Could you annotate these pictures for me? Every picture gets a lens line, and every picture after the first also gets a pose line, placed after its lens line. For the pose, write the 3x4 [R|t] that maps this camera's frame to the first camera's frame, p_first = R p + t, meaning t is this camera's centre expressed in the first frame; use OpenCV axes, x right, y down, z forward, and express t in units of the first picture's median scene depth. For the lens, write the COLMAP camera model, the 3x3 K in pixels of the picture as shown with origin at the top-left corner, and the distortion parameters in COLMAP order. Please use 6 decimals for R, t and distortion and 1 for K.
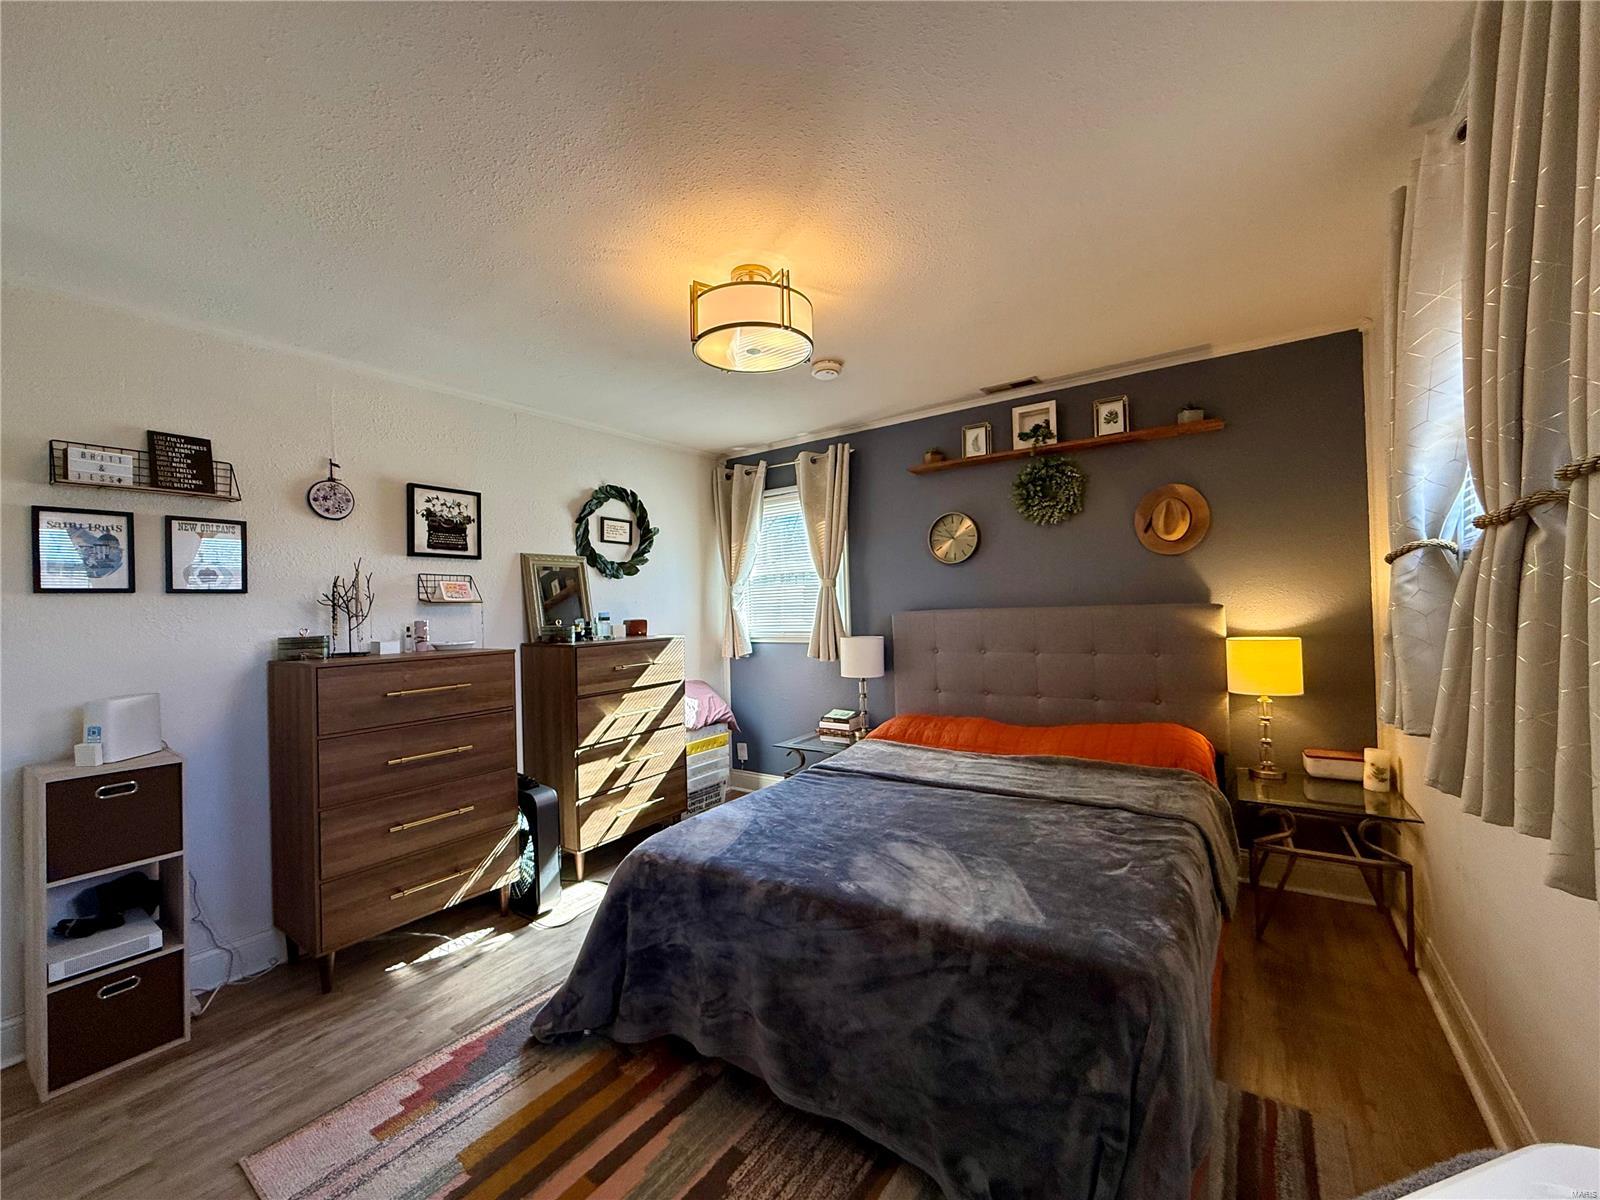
lens RADIAL K [[637.2, 0, 796.1], [0, 637.2, 598.0], [0, 0, 1]] dist [-0.001678, 0.000834]
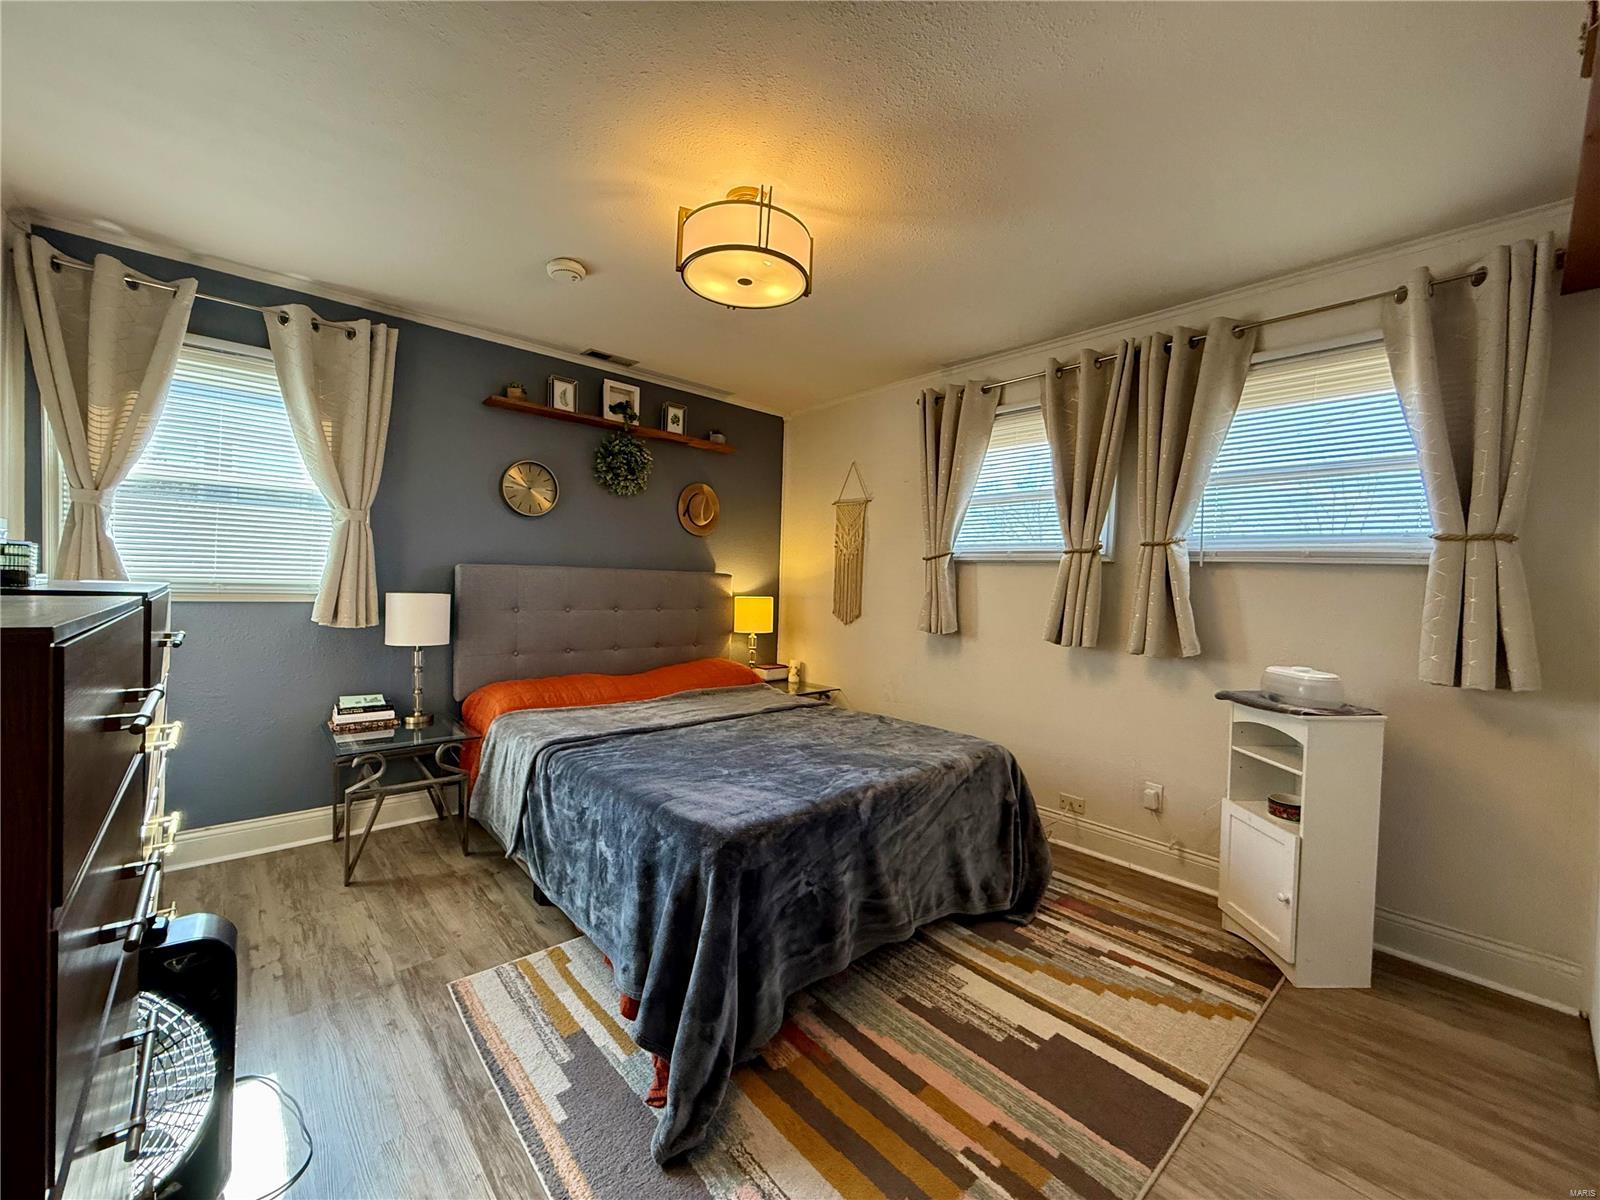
lens RADIAL K [[637.2, 0, 795.2], [0, 637.2, 596.0], [0, 0, 1]] dist [-0.001678, 0.000834]
pose [[0.228961, 0.017075, 0.973286, -0.661866], [-0.052082, 0.998629, -0.005267, 0.055084], [-0.972041, -0.049484, 0.229537, 0.471506]]
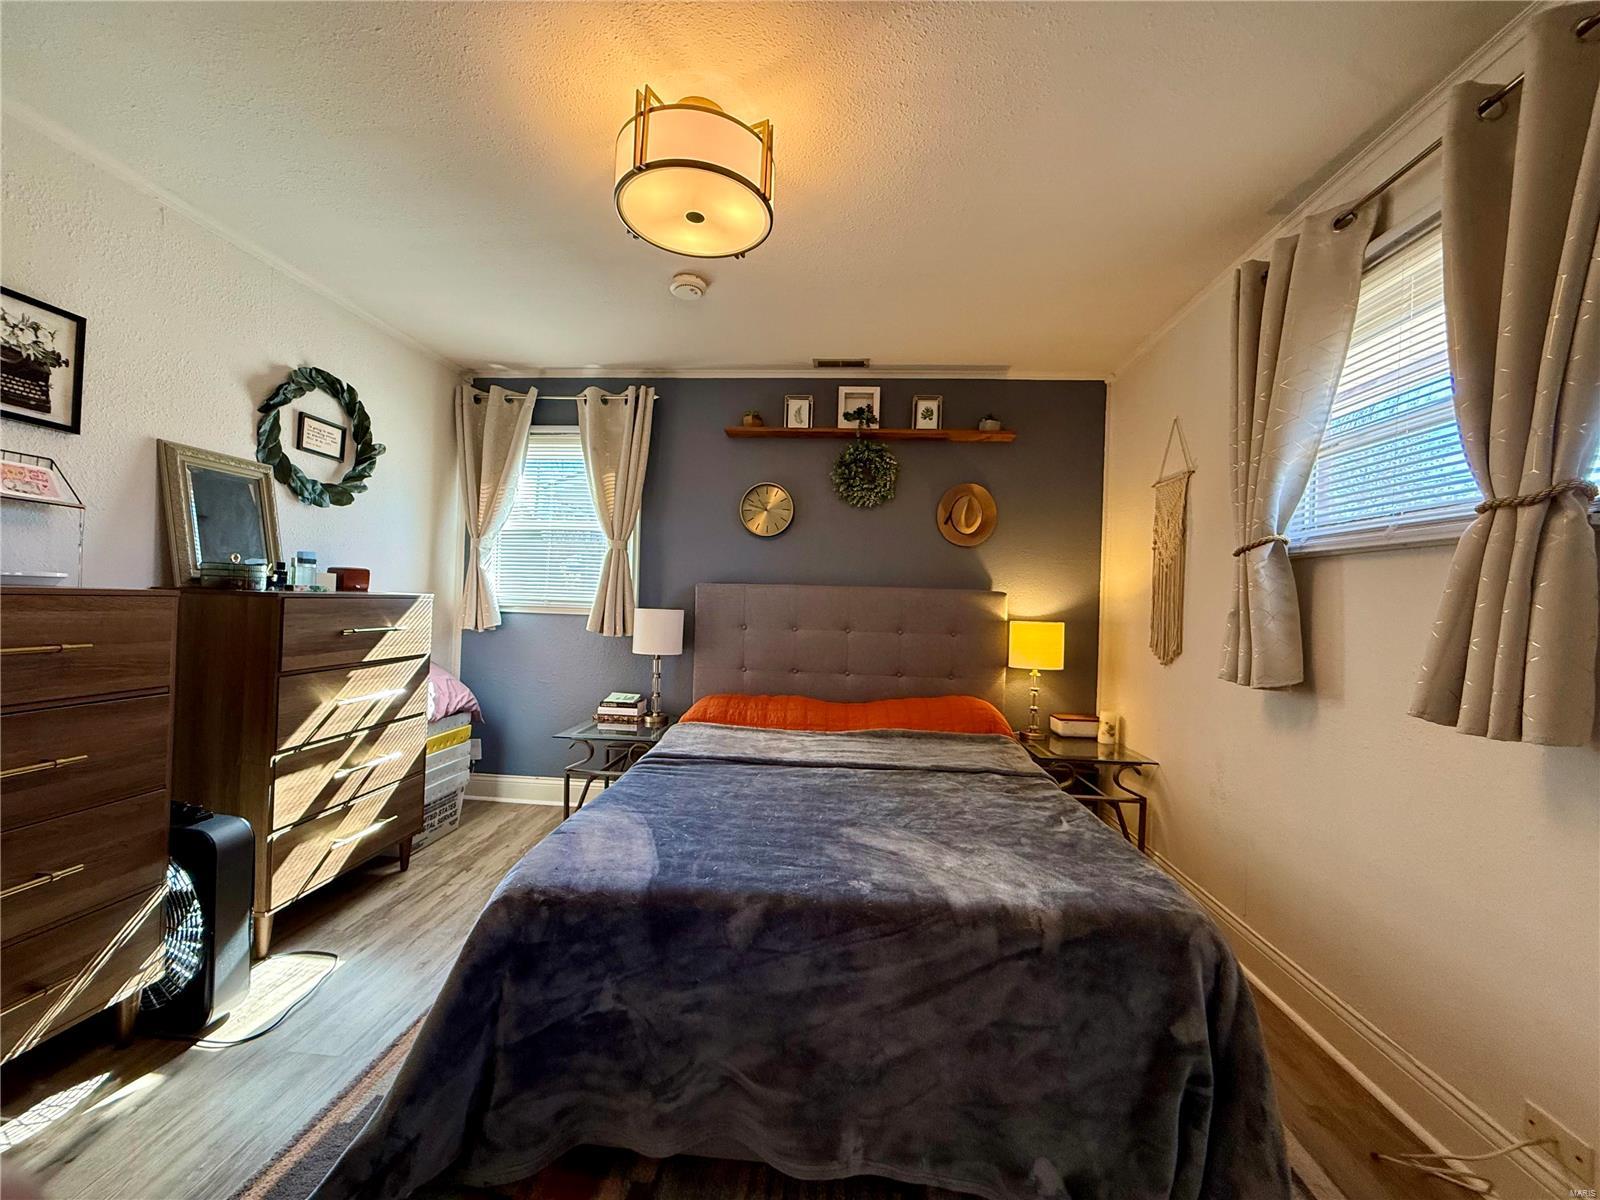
lens RADIAL K [[637.2, 0, 794.7], [0, 637.2, 598.2], [0, 0, 1]] dist [-0.001678, 0.000834]
pose [[0.860461, 0.059826, 0.505992, -0.224262], [-0.064926, 0.997861, -0.007573, 0.049738], [-0.505363, -0.026336, 0.862505, 0.178825]]
